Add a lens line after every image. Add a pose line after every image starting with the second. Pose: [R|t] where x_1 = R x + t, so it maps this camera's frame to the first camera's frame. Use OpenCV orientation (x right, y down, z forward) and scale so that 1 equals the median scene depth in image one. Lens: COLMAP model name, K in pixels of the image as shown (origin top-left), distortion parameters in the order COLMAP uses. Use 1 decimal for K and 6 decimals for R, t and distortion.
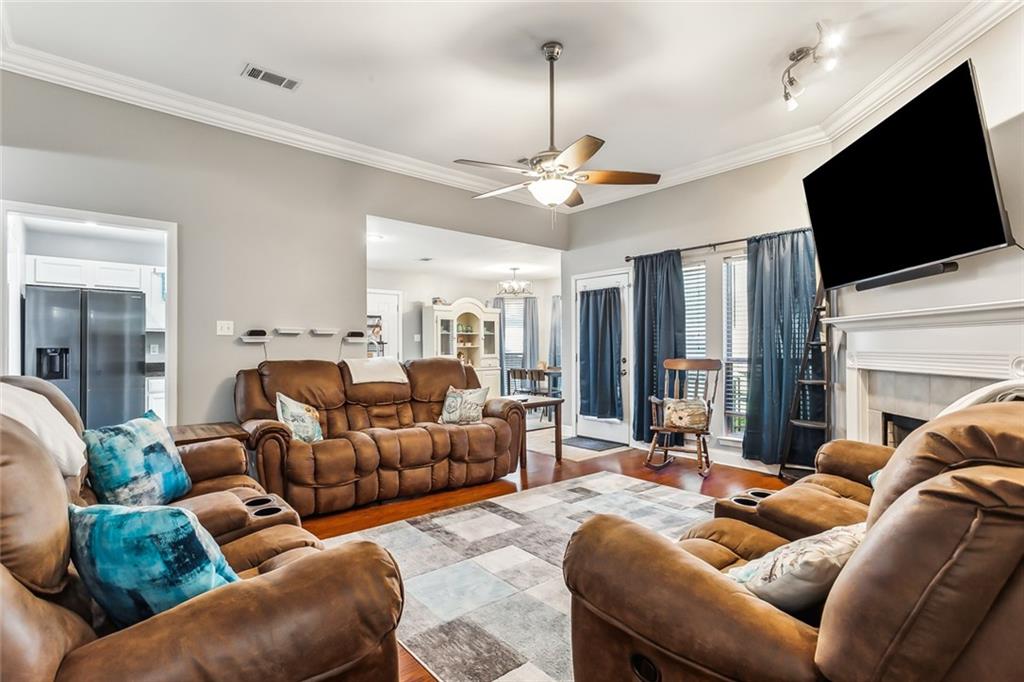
lens RADIAL K [[494.4, 0, 518.4], [0, 494.4, 346.1], [0, 0, 1]] dist [0.004586, -0.000988]
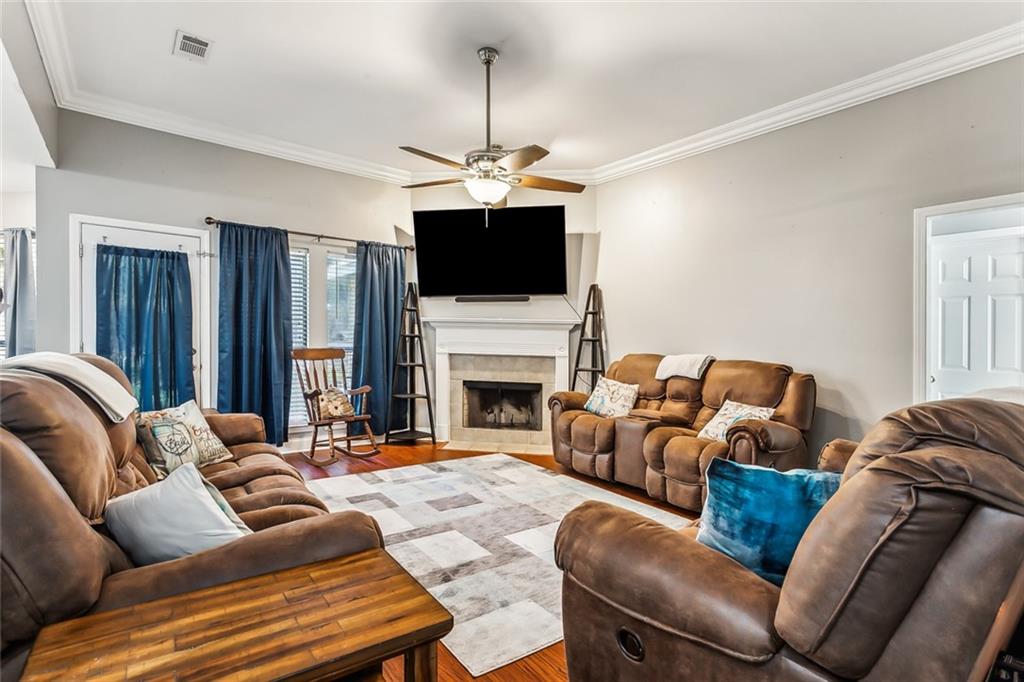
lens RADIAL K [[494.4, 0, 506.6], [0, 494.4, 337.5], [0, 0, 1]] dist [0.004586, -0.000988]
pose [[0.065916, 0.003263, 0.997820, -0.725855], [-0.024526, 0.999698, -0.001649, -0.003856], [-0.997524, -0.024364, 0.065976, 0.661453]]
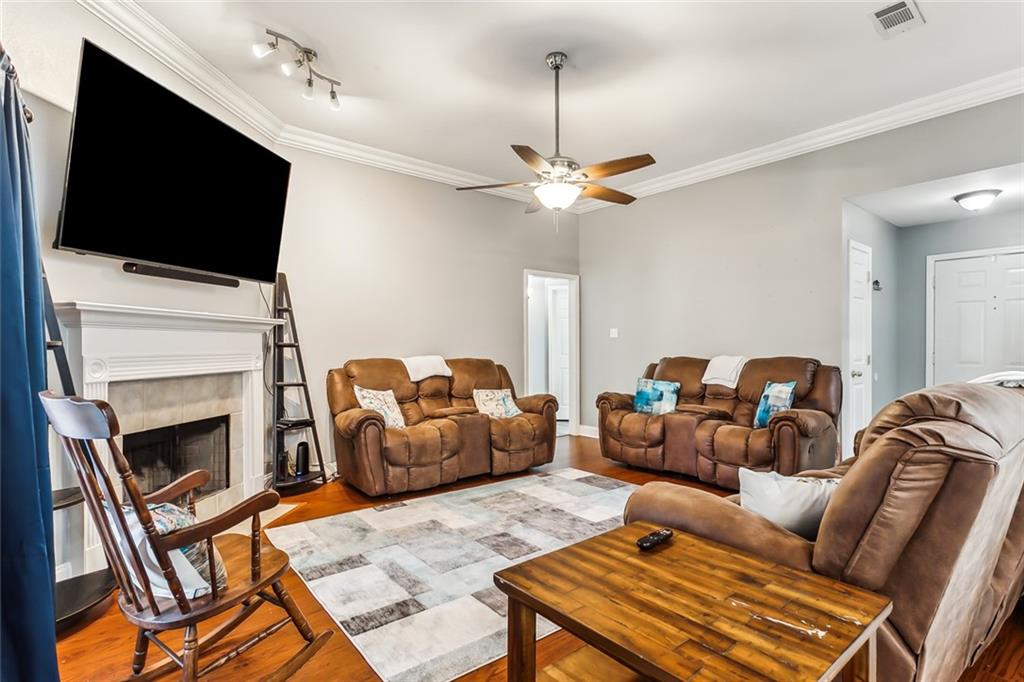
lens RADIAL K [[494.4, 0, 513.0], [0, 494.4, 342.5], [0, 0, 1]] dist [0.004586, -0.000988]
pose [[-0.998791, 0.005034, 0.048899, 0.083227], [0.004498, 0.999929, -0.011068, 0.001327], [-0.048952, -0.010834, -0.998742, 1.509154]]
